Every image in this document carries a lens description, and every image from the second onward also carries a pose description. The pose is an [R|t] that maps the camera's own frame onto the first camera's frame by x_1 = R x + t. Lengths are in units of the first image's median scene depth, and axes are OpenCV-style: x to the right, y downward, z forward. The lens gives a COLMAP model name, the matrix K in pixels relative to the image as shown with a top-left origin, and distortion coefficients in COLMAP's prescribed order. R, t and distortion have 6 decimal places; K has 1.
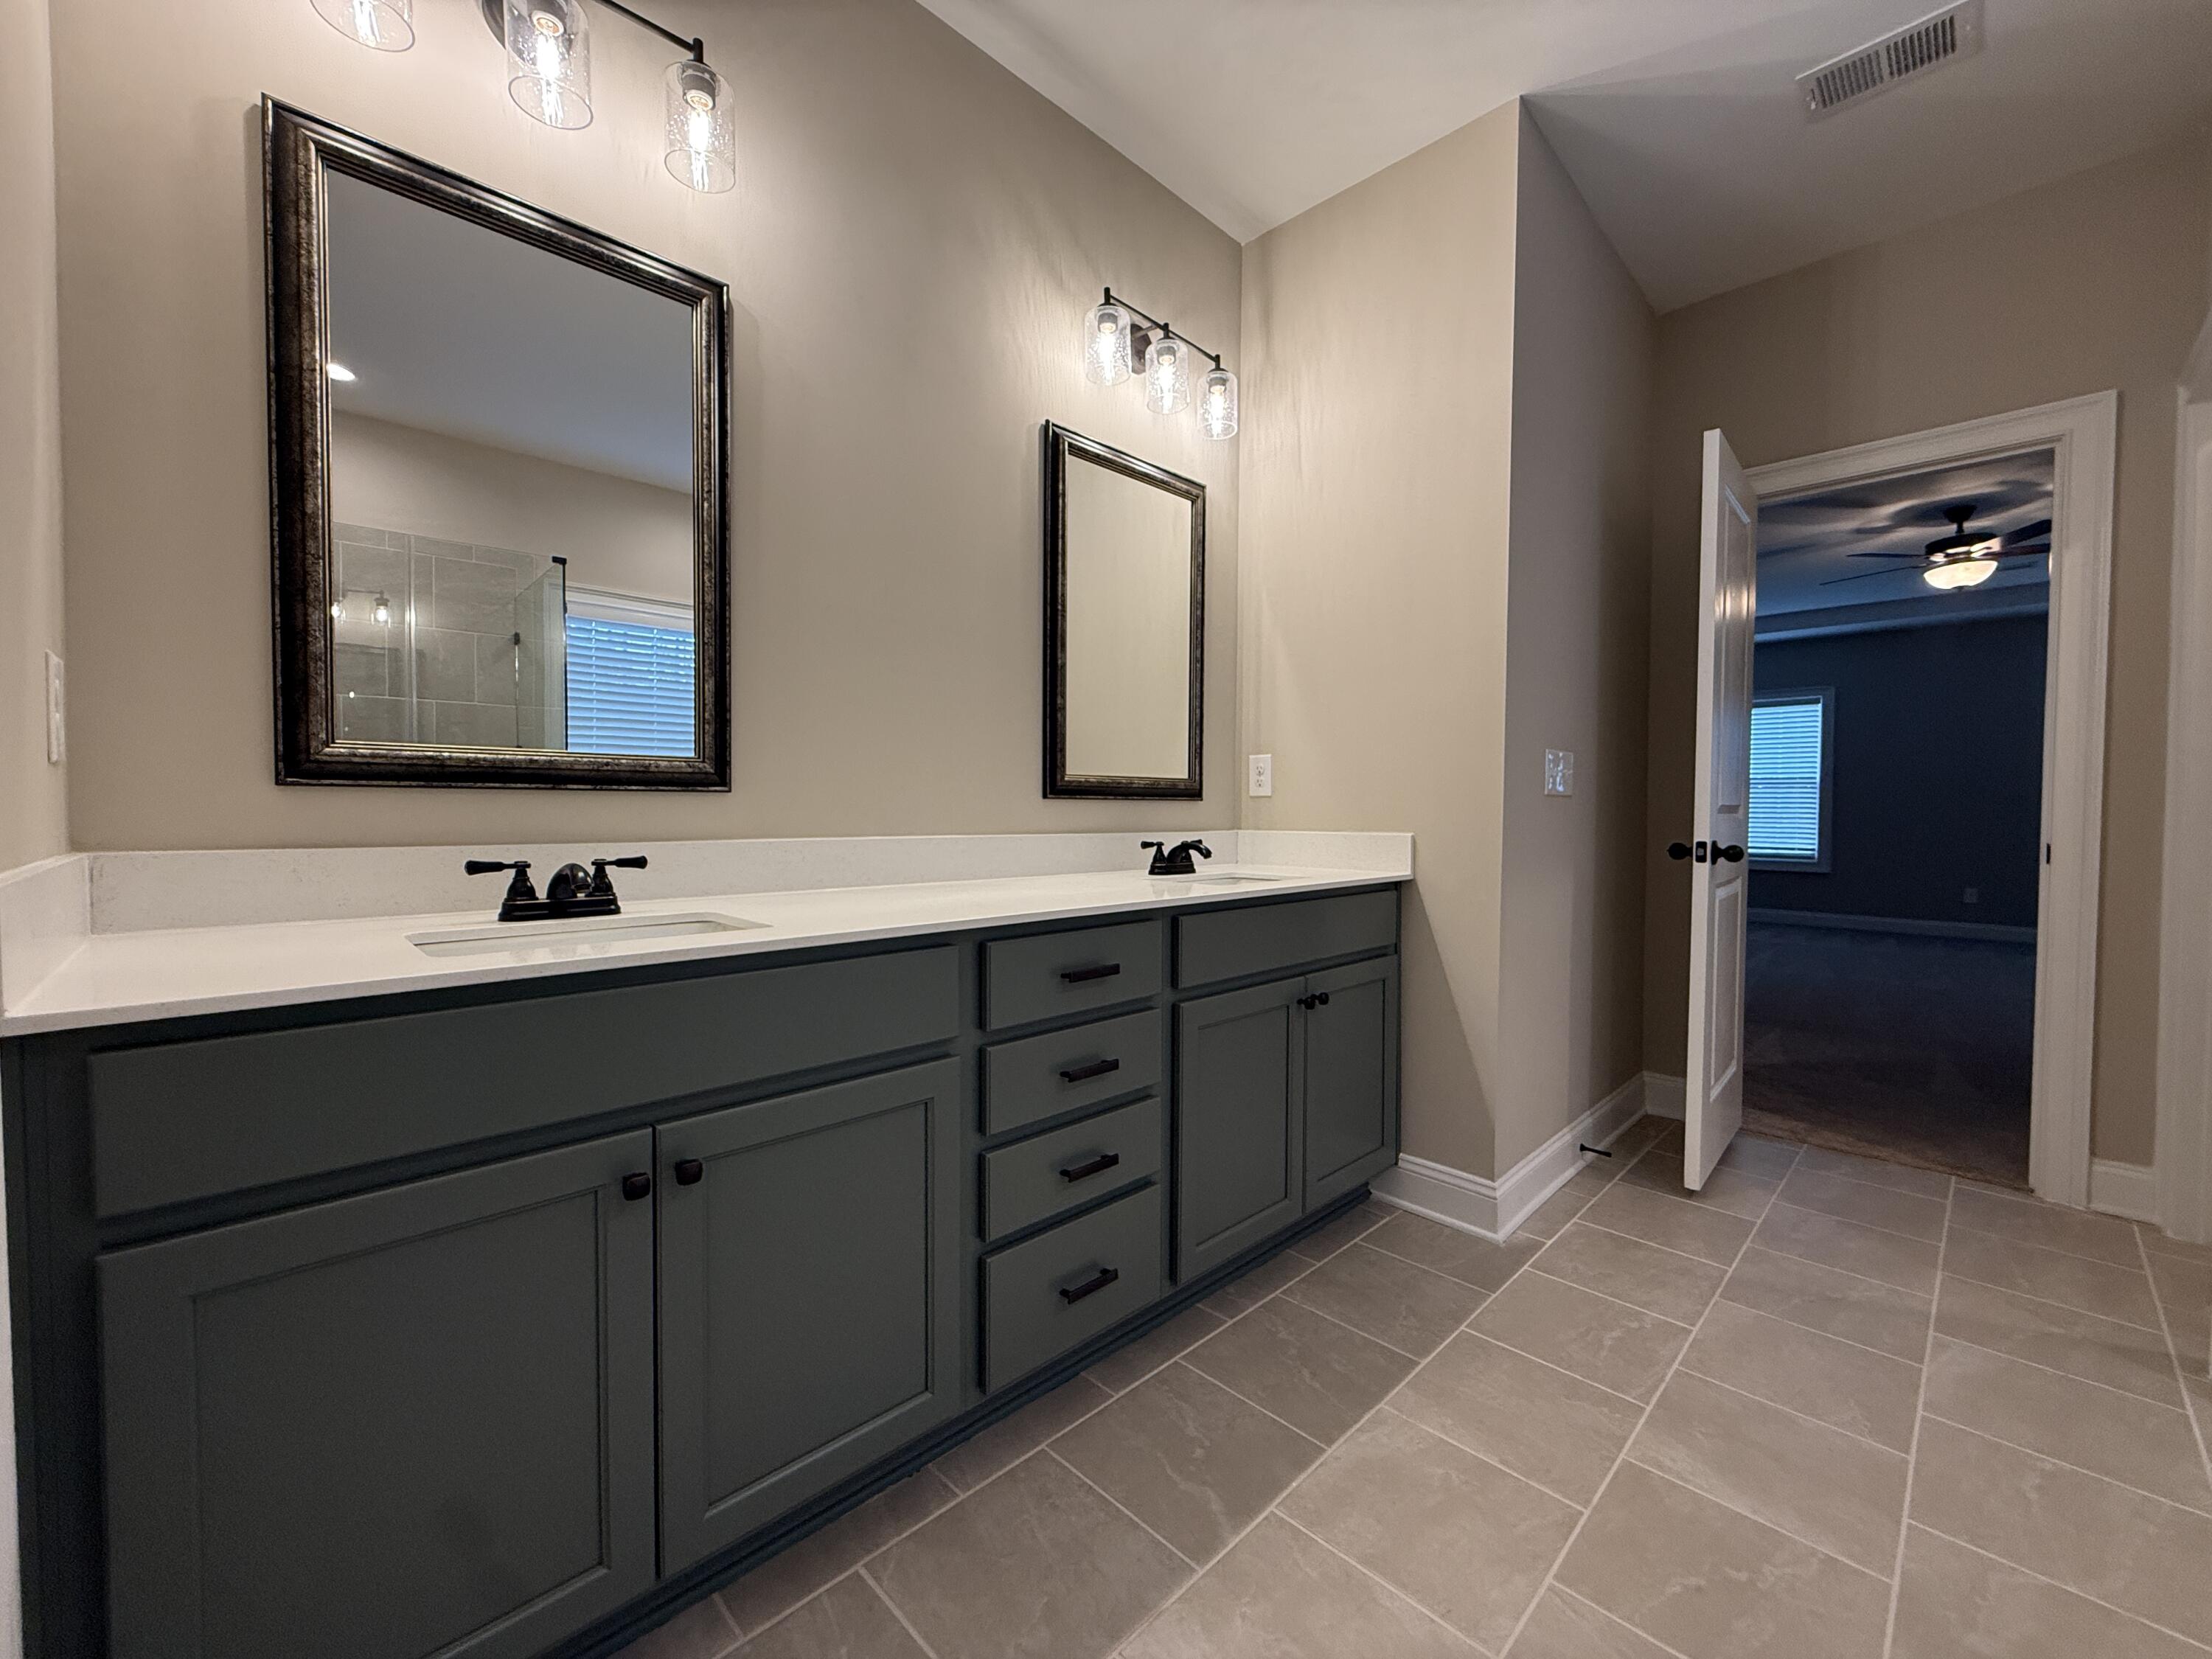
lens RADIAL K [[883.0, 0, 1103.2], [0, 883.0, 830.5], [0, 0, 1]] dist [0.001047, -0.000654]
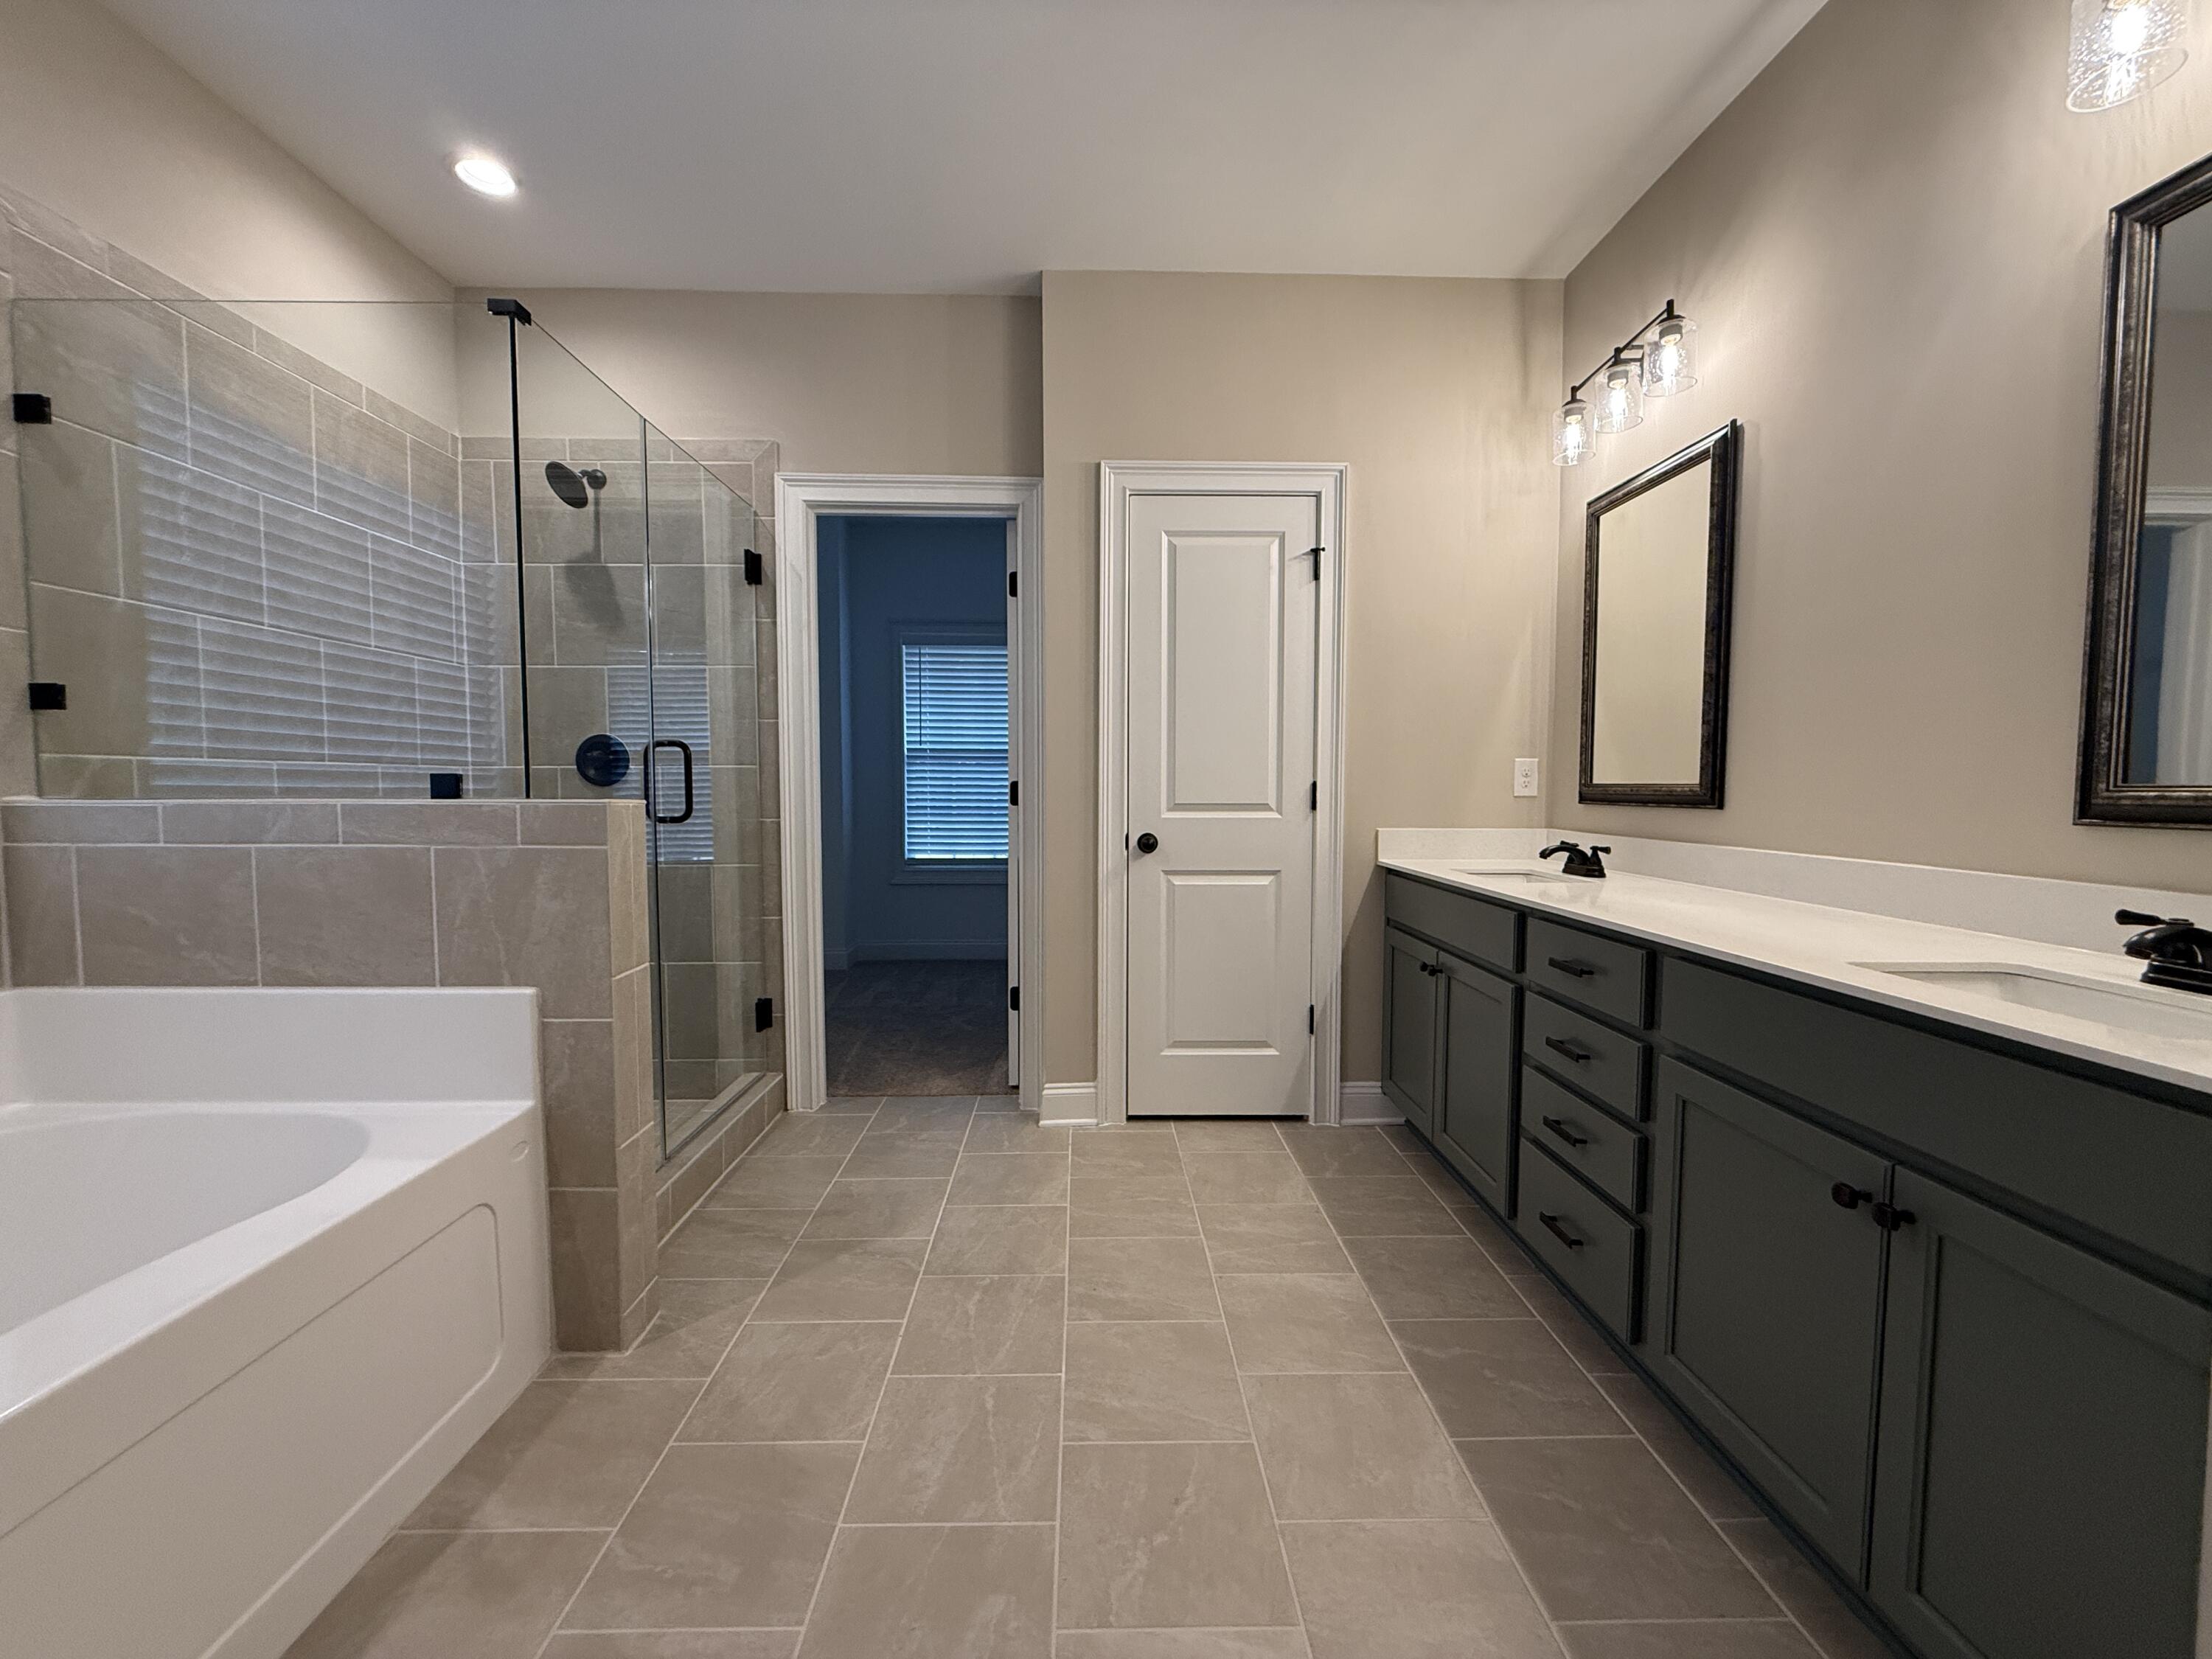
lens RADIAL K [[883.0, 0, 1103.2], [0, 883.0, 830.5], [0, 0, 1]] dist [0.001047, -0.000654]
pose [[-0.688385, 0.025986, -0.724879, 1.238312], [-0.027546, 0.997701, 0.061926, -0.073858], [0.724822, 0.062596, -0.686087, 1.325967]]
